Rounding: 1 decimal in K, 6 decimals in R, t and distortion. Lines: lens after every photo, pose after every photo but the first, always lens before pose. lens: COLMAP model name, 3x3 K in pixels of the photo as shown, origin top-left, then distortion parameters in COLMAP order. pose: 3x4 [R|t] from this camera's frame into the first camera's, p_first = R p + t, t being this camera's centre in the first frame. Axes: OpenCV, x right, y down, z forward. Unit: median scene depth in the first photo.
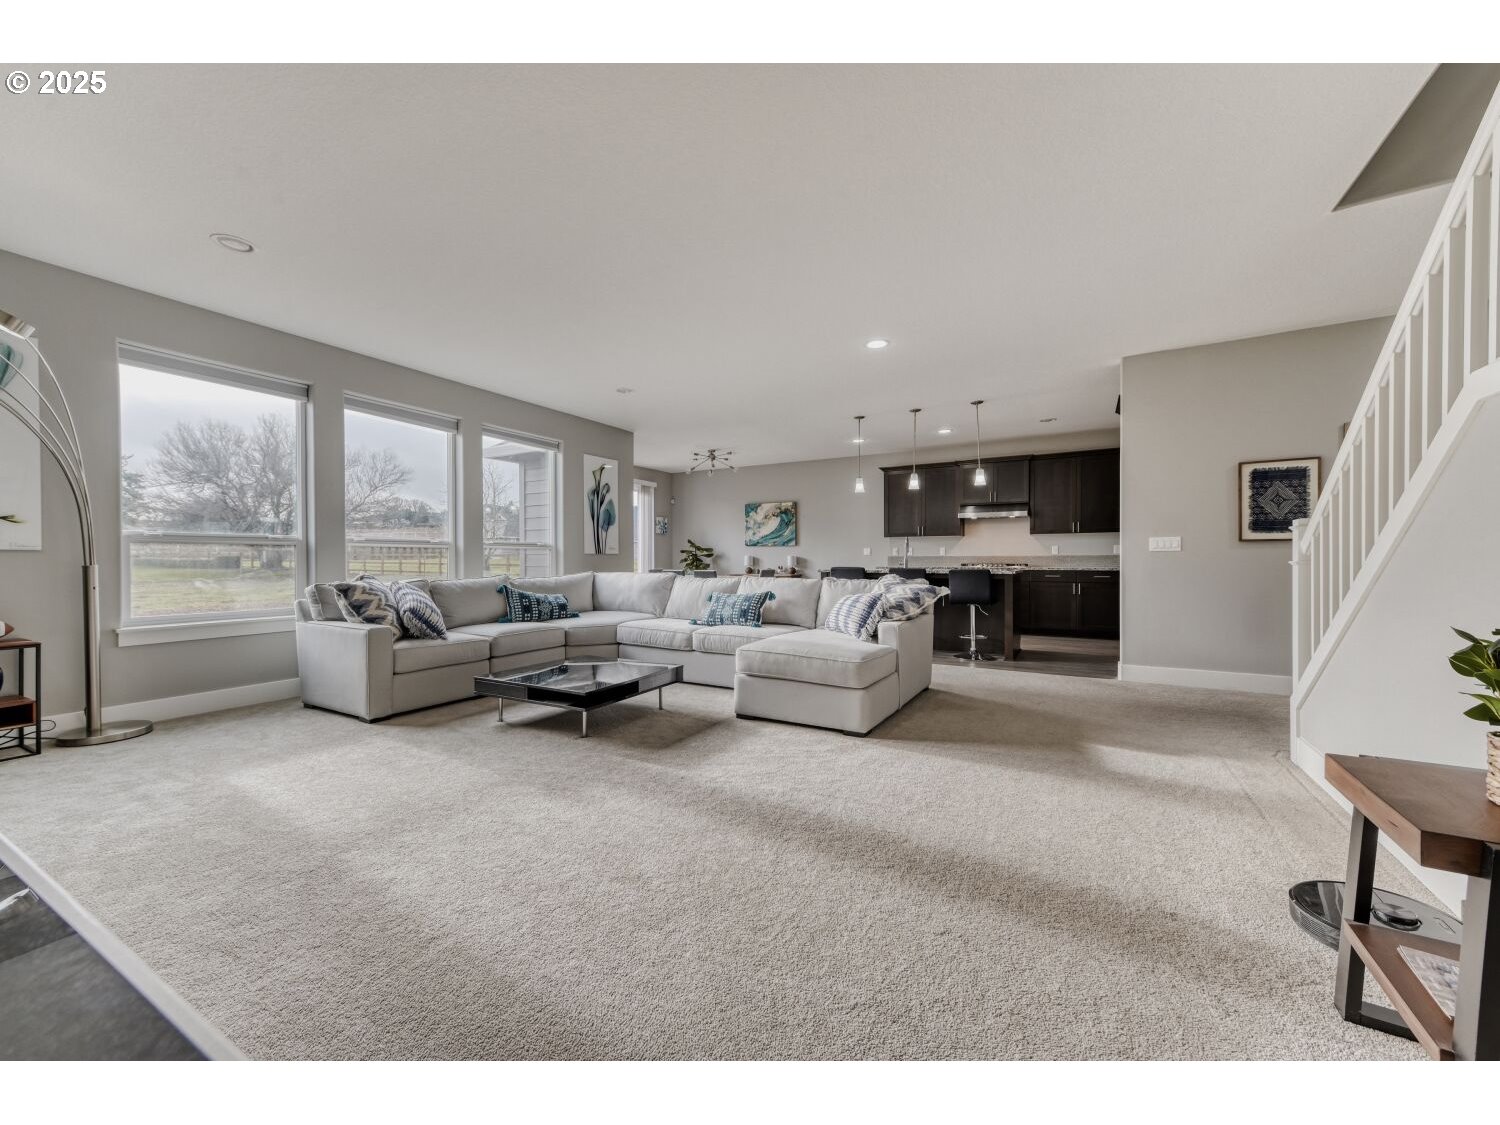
lens RADIAL K [[585.4, 0, 754.7], [0, 585.4, 567.3], [0, 0, 1]] dist [0.018808, 0.000511]
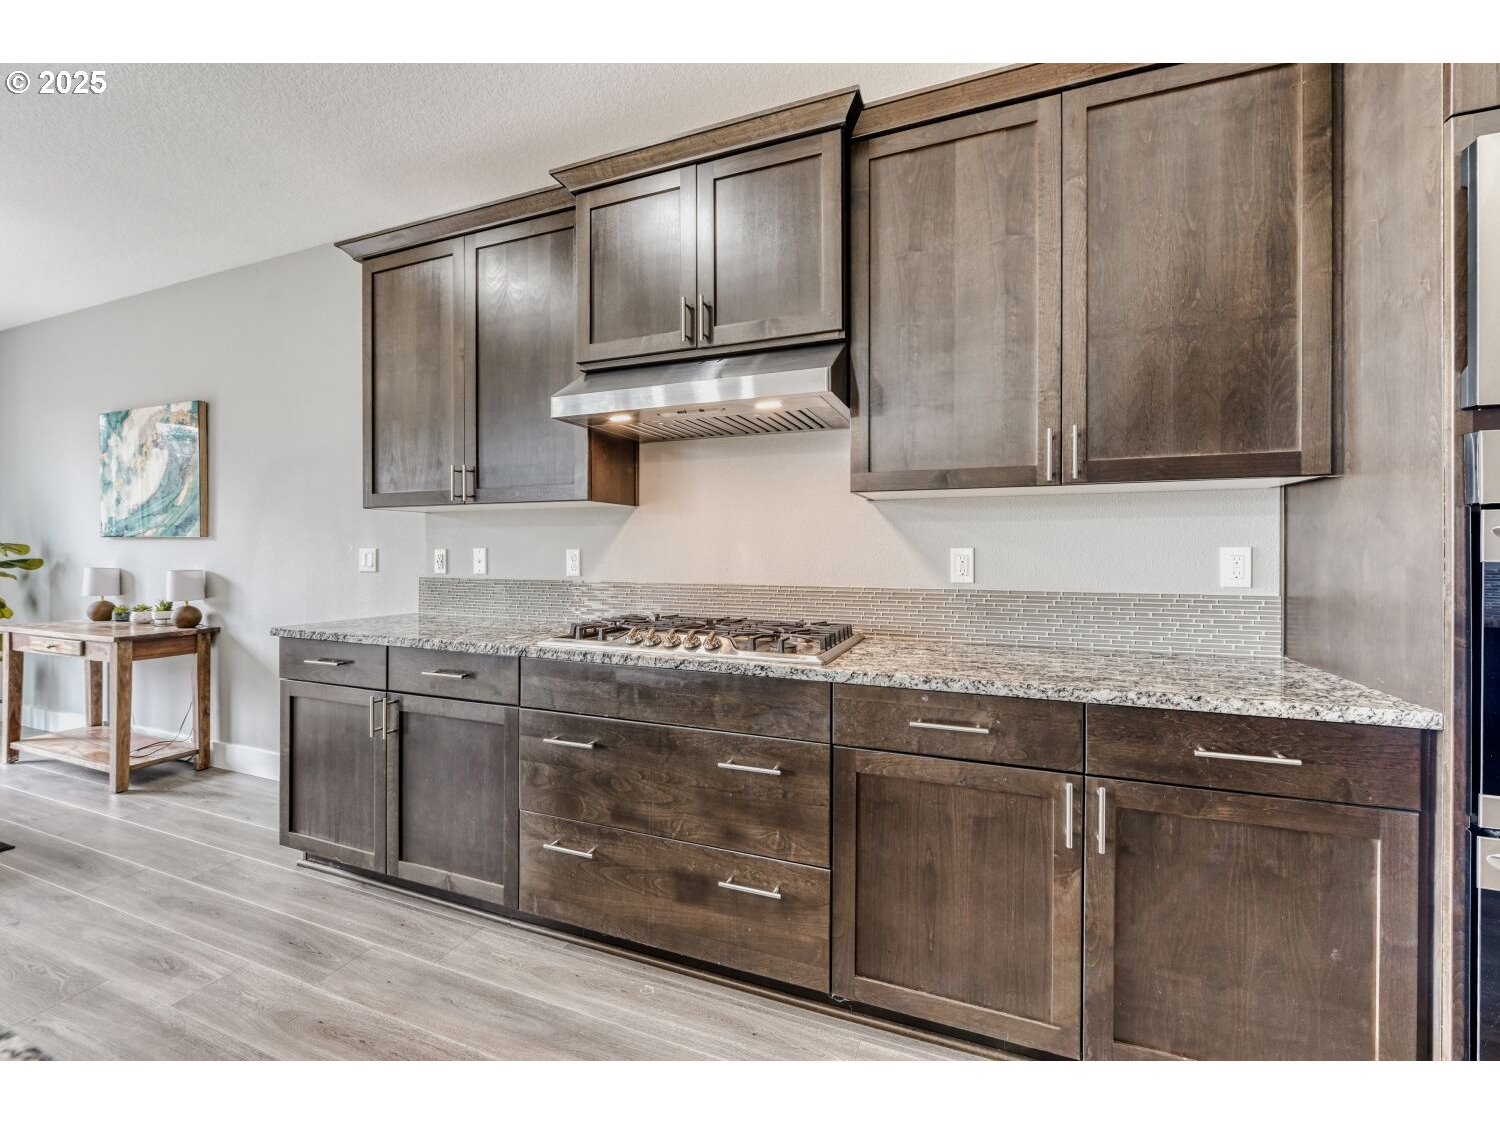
lens RADIAL K [[609.4, 0, 756.7], [0, 609.4, 551.6], [0, 0, 1]] dist [-0.001735, -0.000218]
pose [[0.990310, 0.004170, 0.138815, 0.317096], [-0.002279, 0.999902, -0.013779, -0.024901], [-0.138859, 0.013329, 0.990222, 0.618070]]
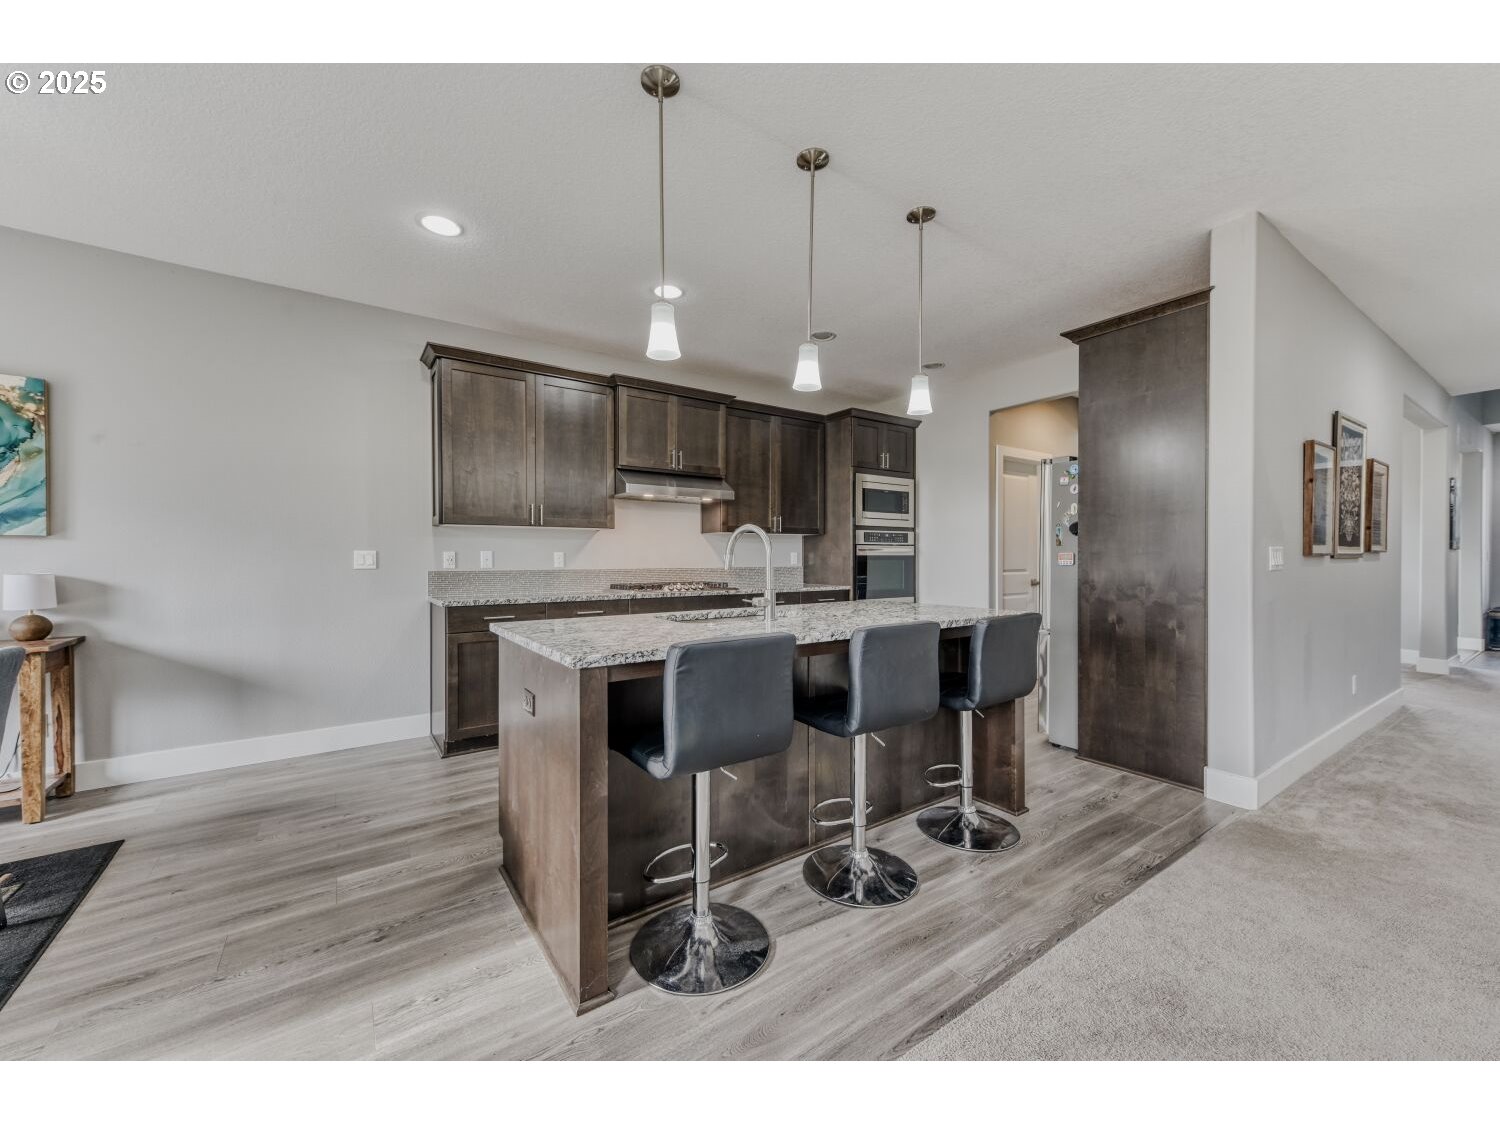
lens RADIAL K [[585.4, 0, 740.6], [0, 585.4, 562.0], [0, 0, 1]] dist [0.018808, 0.000511]
pose [[0.449471, -0.005409, 0.893279, -0.037141], [0.011333, 0.999936, 0.000353, -0.020554], [-0.893223, 0.009965, 0.449503, 0.564550]]
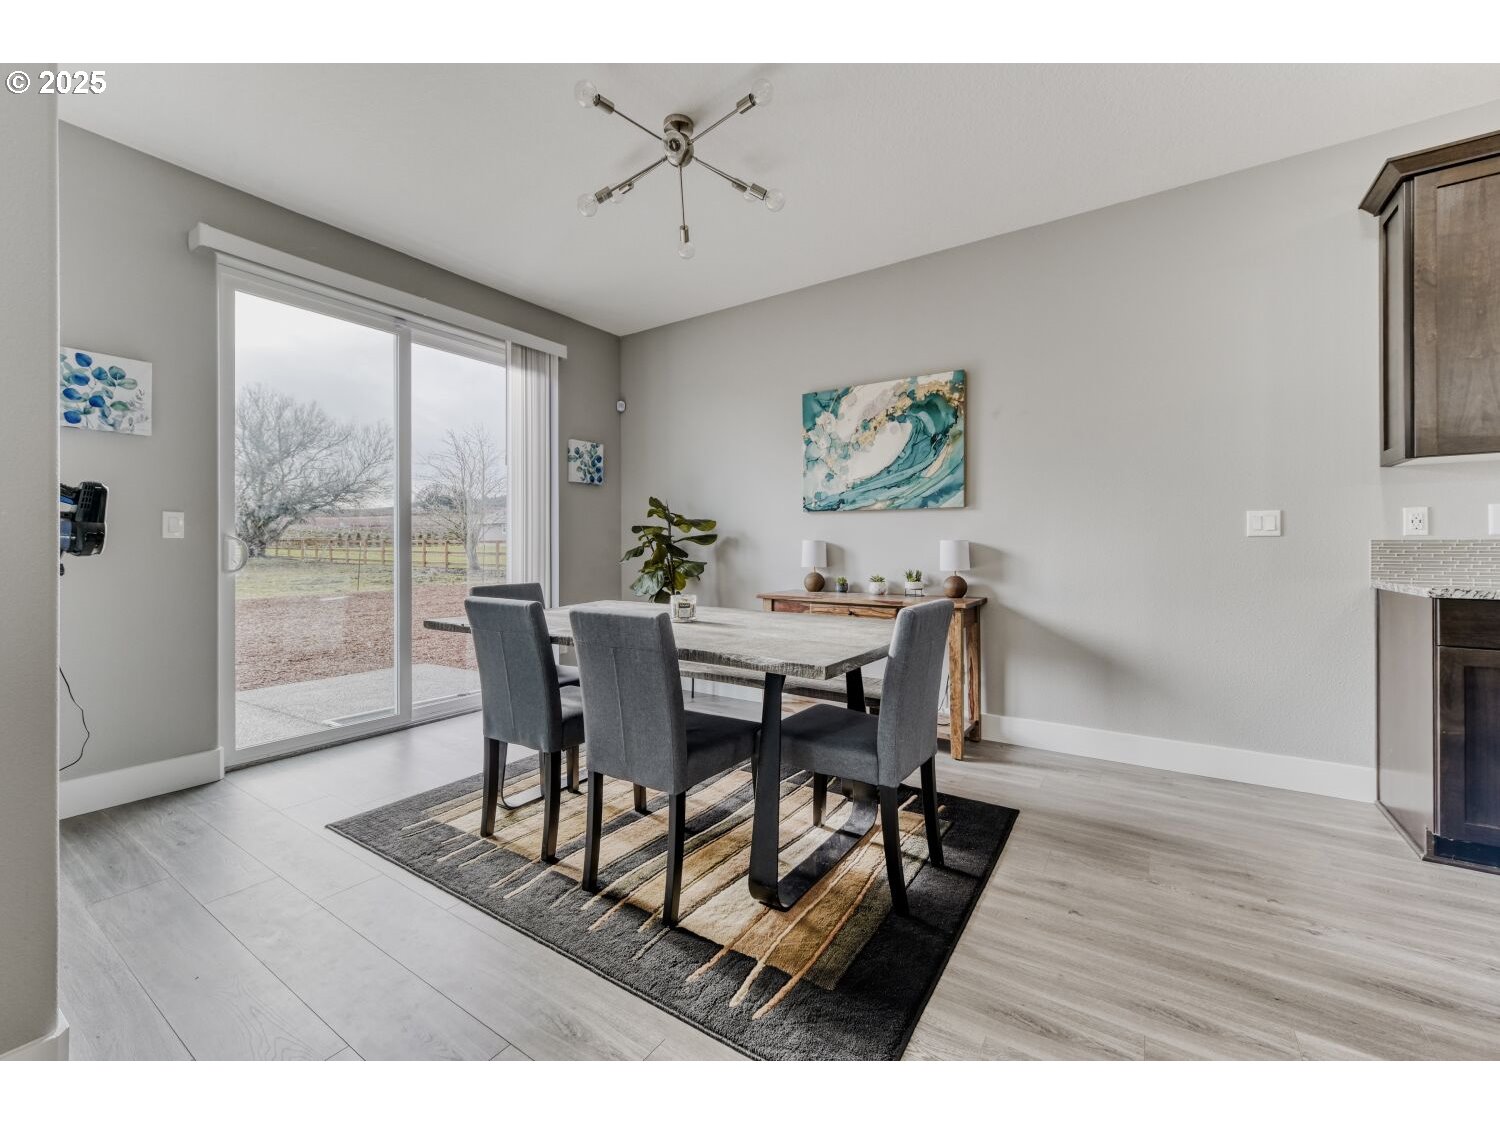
lens RADIAL K [[609.4, 0, 751.5], [0, 609.4, 547.7], [0, 0, 1]] dist [-0.001735, -0.000218]
pose [[0.996756, -0.001035, -0.080473, -0.018514], [0.000169, 0.999942, -0.010761, -0.011309], [0.080479, 0.010712, 0.996699, 0.649054]]
